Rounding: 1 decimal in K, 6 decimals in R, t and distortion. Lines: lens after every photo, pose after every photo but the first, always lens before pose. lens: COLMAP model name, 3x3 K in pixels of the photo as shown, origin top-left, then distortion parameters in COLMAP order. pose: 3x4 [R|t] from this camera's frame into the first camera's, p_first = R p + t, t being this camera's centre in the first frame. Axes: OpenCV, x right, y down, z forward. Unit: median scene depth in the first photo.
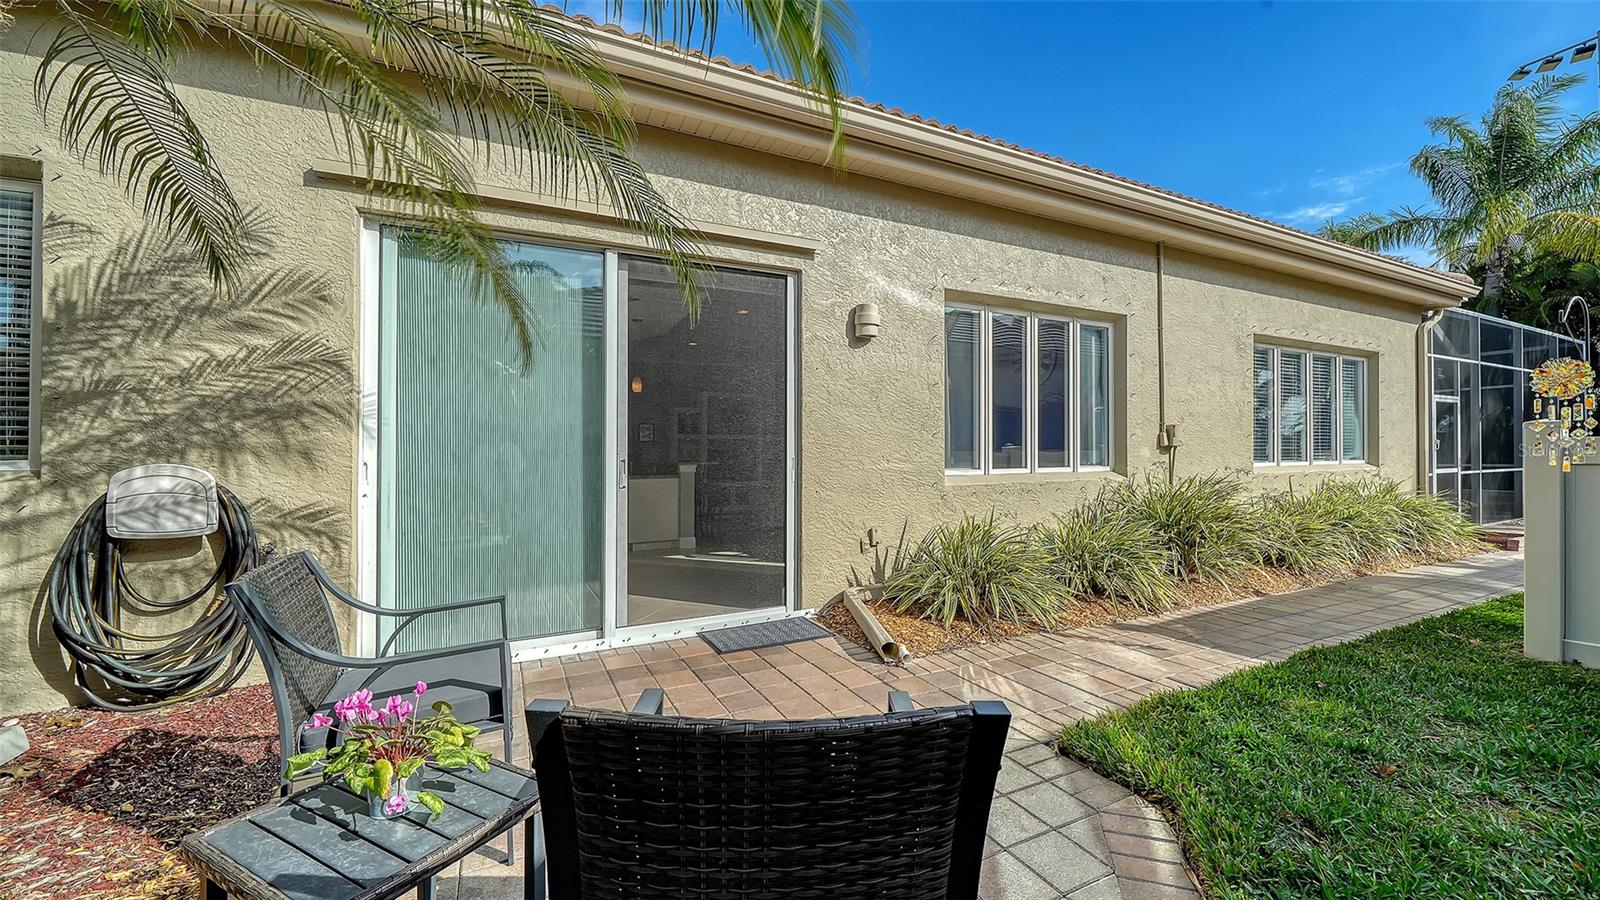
lens RADIAL K [[595.1, 0, 794.6], [0, 595.1, 448.5], [0, 0, 1]] dist [-0.001841, -0.000155]
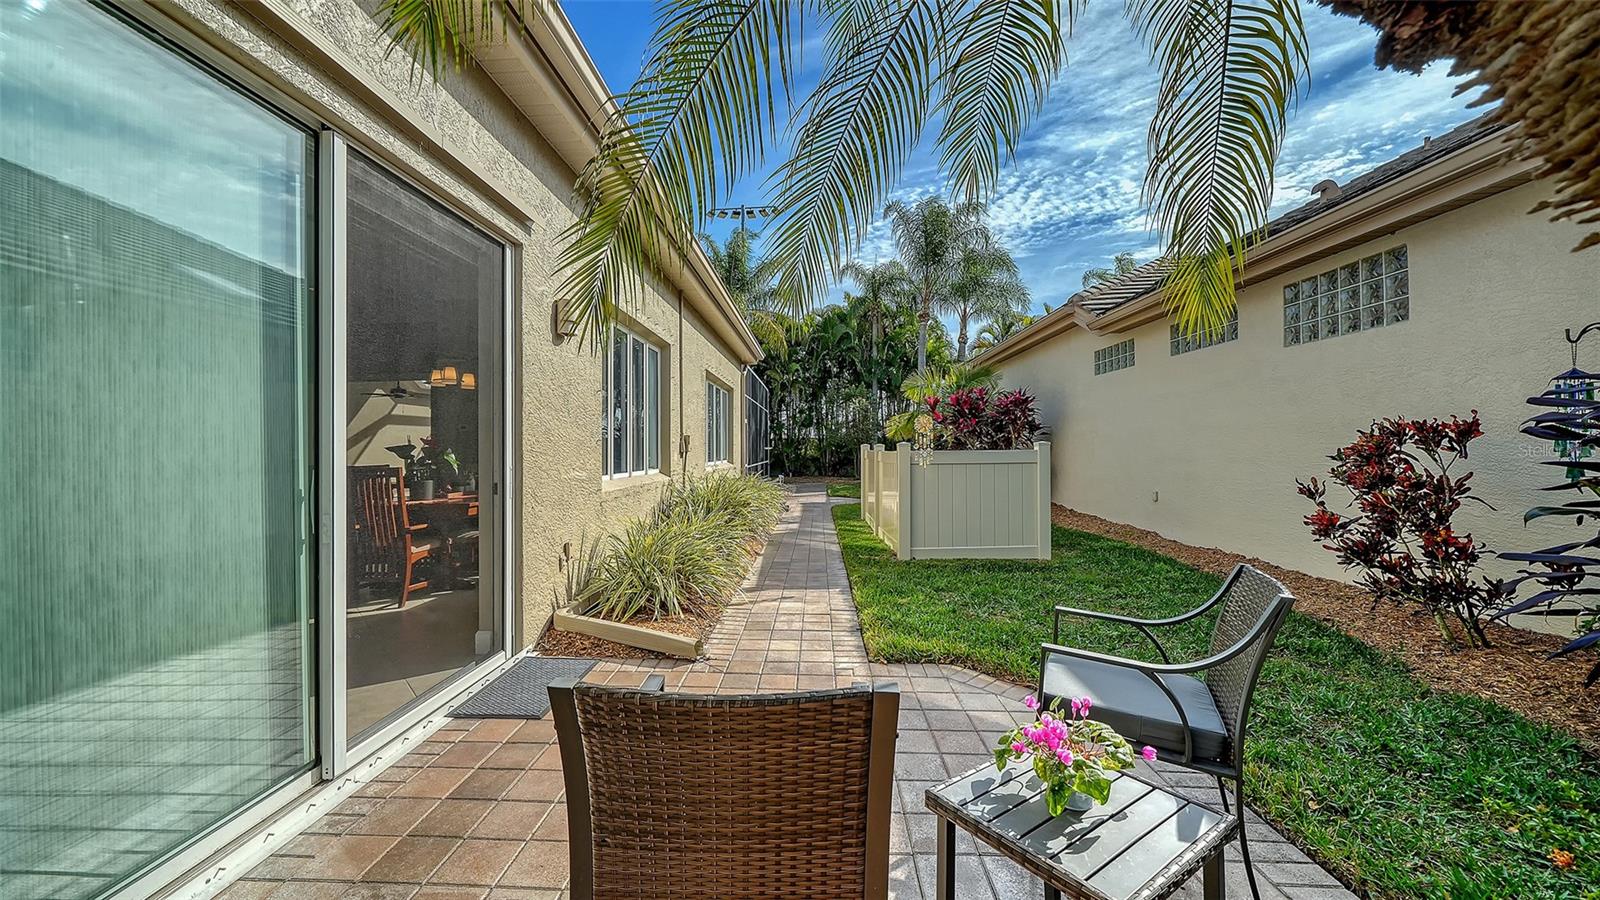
lens RADIAL K [[595.1, 0, 794.6], [0, 595.1, 448.5], [0, 0, 1]] dist [-0.001841, -0.000155]
pose [[0.479106, 0.005830, 0.877738, -0.577550], [-0.009241, 0.999956, -0.001598, -0.015969], [-0.877709, -0.007345, 0.479138, 0.280187]]
